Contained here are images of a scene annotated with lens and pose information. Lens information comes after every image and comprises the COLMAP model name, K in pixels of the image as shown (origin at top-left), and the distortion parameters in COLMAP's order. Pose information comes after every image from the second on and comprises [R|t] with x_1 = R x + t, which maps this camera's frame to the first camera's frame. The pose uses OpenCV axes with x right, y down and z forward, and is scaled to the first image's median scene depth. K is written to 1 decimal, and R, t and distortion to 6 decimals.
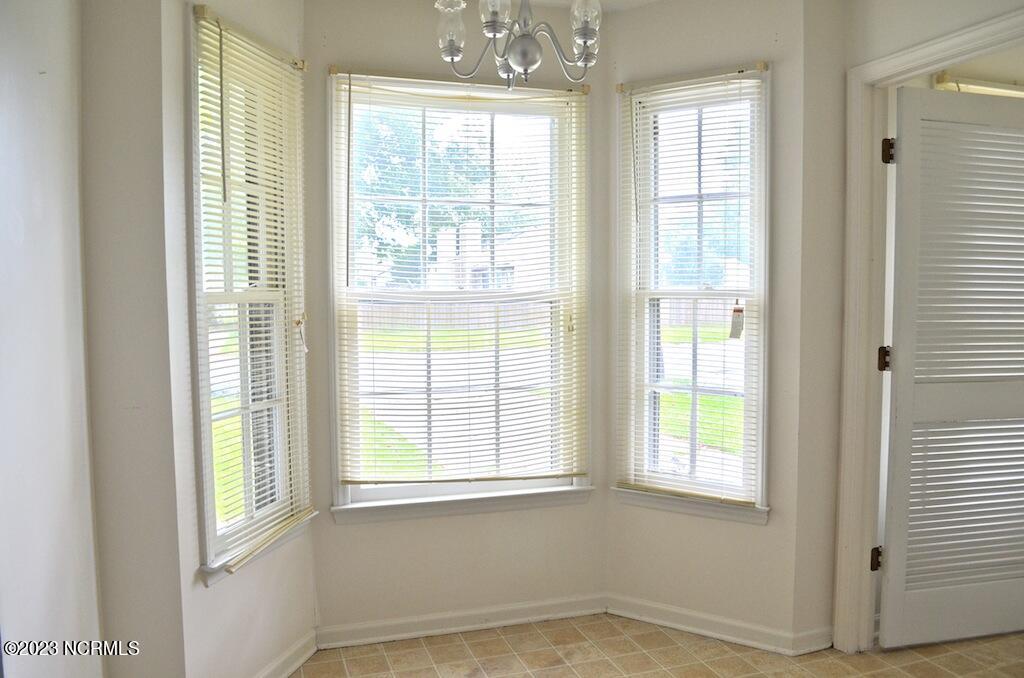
lens RADIAL K [[793.1, 0, 514.8], [0, 793.1, 350.6], [0, 0, 1]] dist [-0.056500, 0.003430]
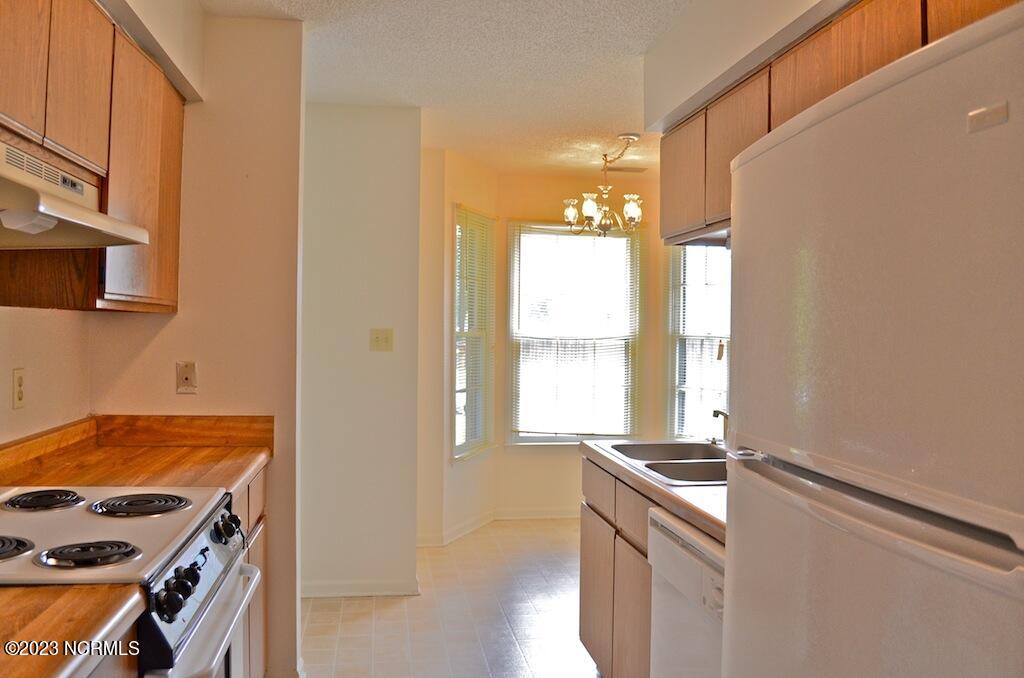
lens RADIAL K [[793.1, 0, 514.8], [0, 793.1, 350.6], [0, 0, 1]] dist [-0.056500, 0.003430]
pose [[0.987809, 0.019672, -0.154424, 0.087851], [-0.026900, 0.998631, -0.044858, 0.059361], [0.153330, 0.048466, 0.986986, -0.939555]]
